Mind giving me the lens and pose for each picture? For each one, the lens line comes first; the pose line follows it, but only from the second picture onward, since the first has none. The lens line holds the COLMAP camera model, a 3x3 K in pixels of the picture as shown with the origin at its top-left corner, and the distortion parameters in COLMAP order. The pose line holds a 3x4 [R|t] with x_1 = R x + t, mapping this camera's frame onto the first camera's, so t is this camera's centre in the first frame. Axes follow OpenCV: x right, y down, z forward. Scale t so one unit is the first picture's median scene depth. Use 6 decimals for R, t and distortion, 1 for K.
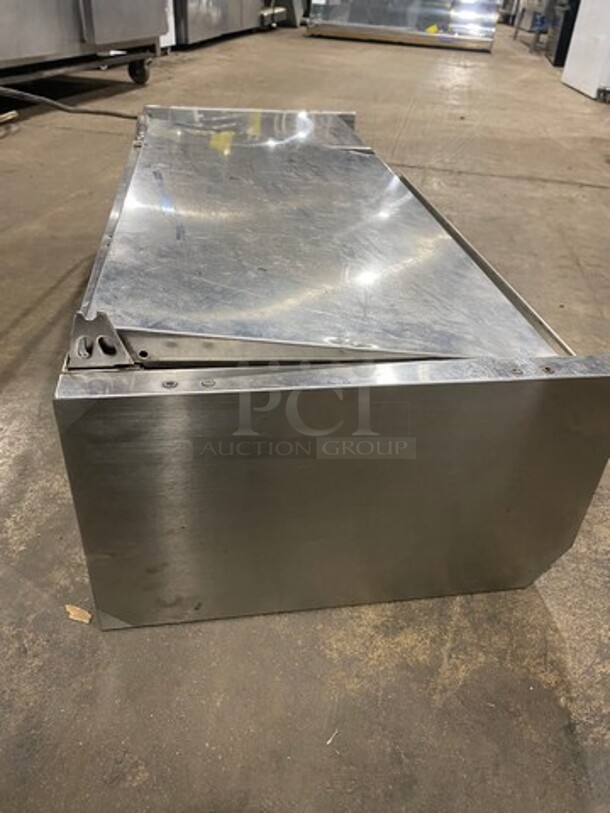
lens RADIAL K [[626.6, 0, 308.6], [0, 626.6, 408.1], [0, 0, 1]] dist [0.009325, -0.000812]
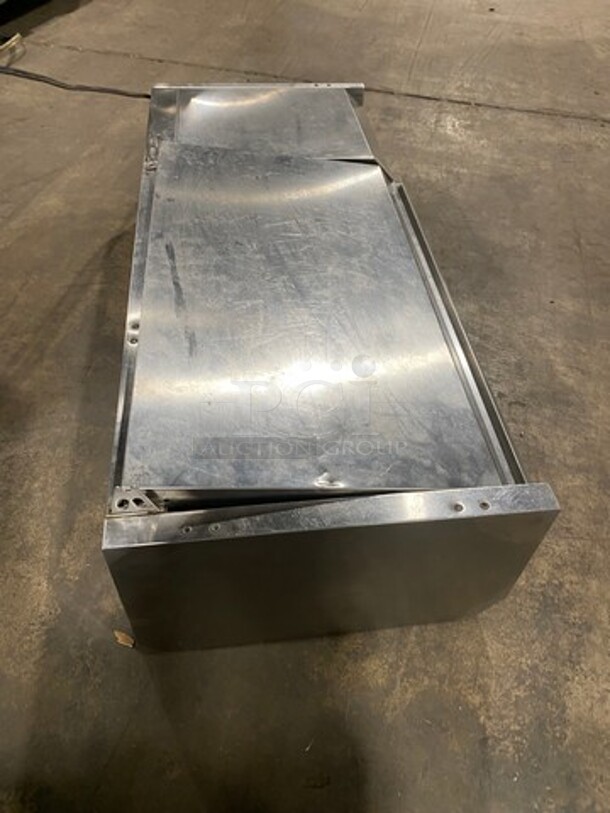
lens RADIAL K [[626.6, 0, 299.9], [0, 626.6, 404.0], [0, 0, 1]] dist [0.009325, -0.000812]
pose [[0.999058, 0.018571, -0.039221, 0.045544], [-0.009334, 0.974612, 0.223705, -0.428607], [0.042379, -0.223128, 0.973867, -0.158983]]
